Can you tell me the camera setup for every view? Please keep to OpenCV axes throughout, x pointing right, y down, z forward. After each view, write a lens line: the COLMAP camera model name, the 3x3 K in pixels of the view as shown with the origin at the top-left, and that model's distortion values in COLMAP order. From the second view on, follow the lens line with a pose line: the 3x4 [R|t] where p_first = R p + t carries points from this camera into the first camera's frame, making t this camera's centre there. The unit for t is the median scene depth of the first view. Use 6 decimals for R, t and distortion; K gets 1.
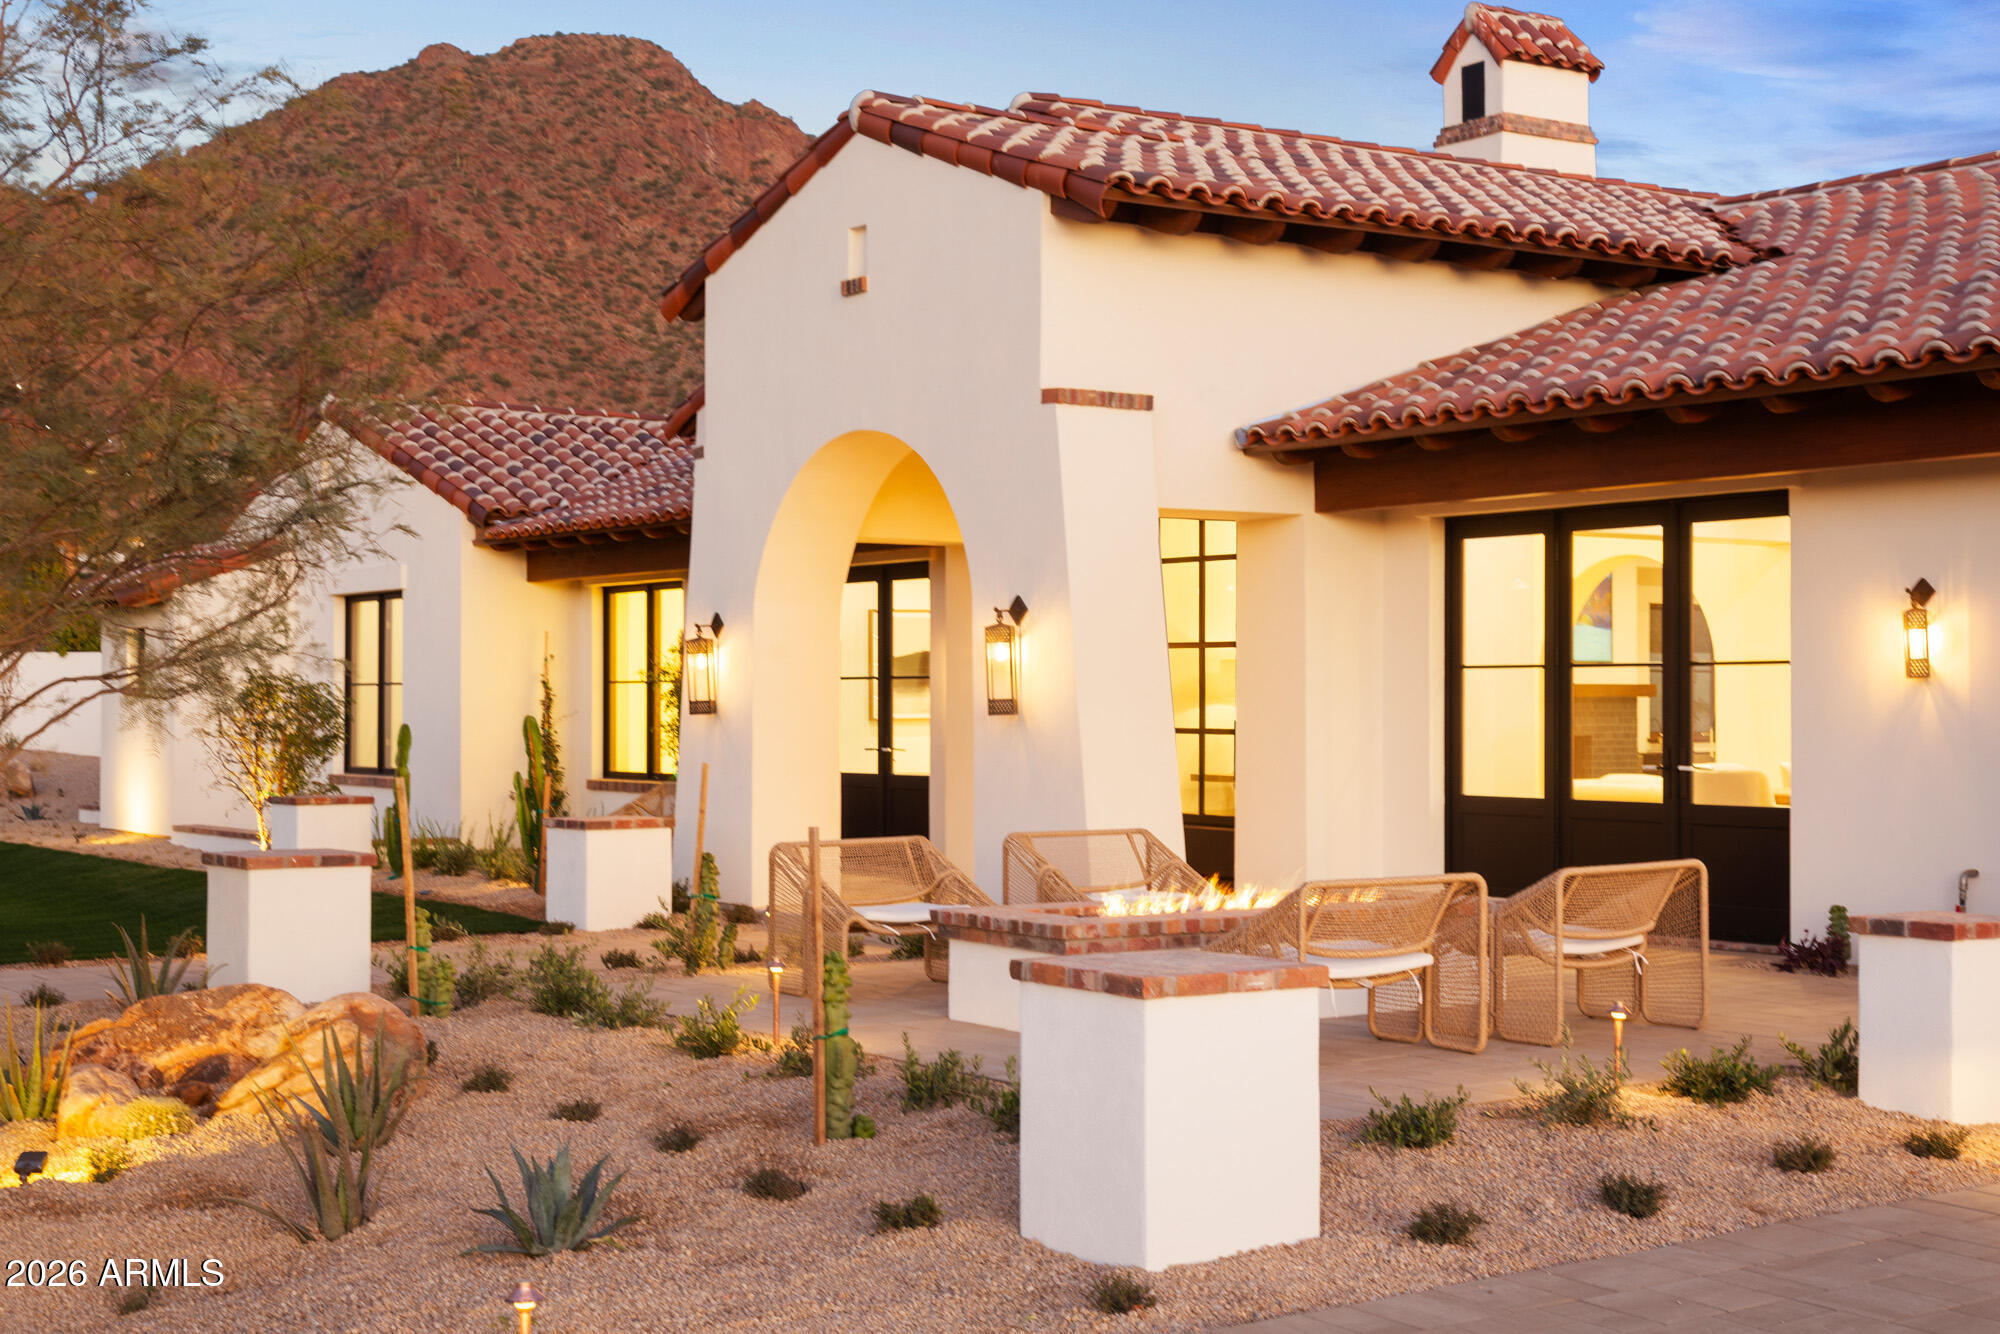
lens RADIAL K [[2790.7, 0, 991.6], [0, 2790.7, 690.5], [0, 0, 1]] dist [0.049066, 0.013986]
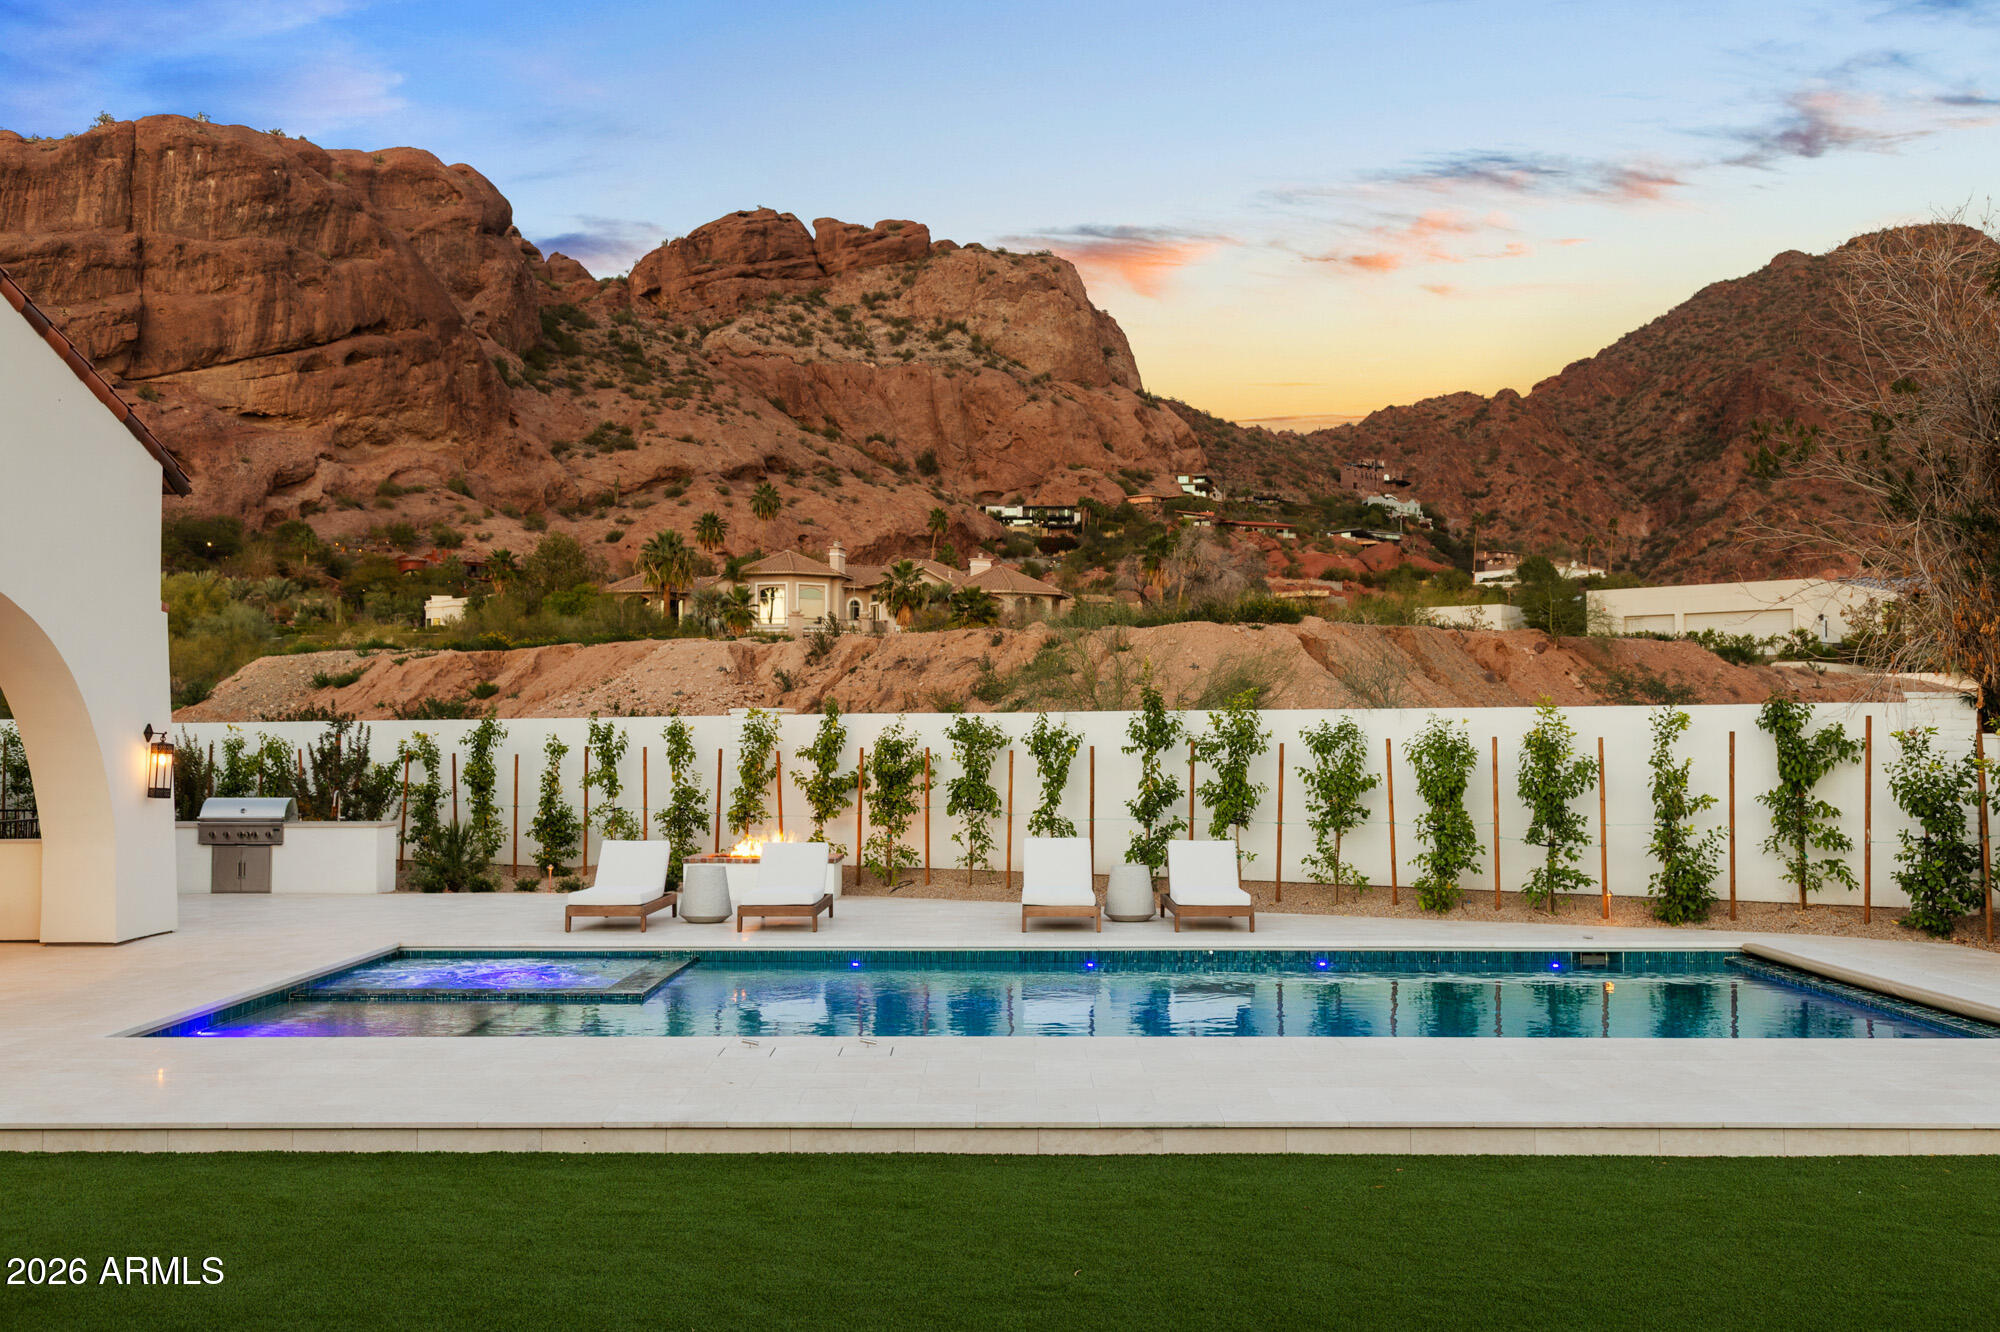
lens RADIAL K [[1970.4, 0, 1007.2], [0, 1970.4, 682.5], [0, 0, 1]] dist [0.019743, 0.001326]
pose [[0.829935, -0.017814, -0.557576, 1.134888], [0.003040, 0.999620, -0.027412, -0.013699], [0.557852, 0.021056, 0.829673, 0.863939]]
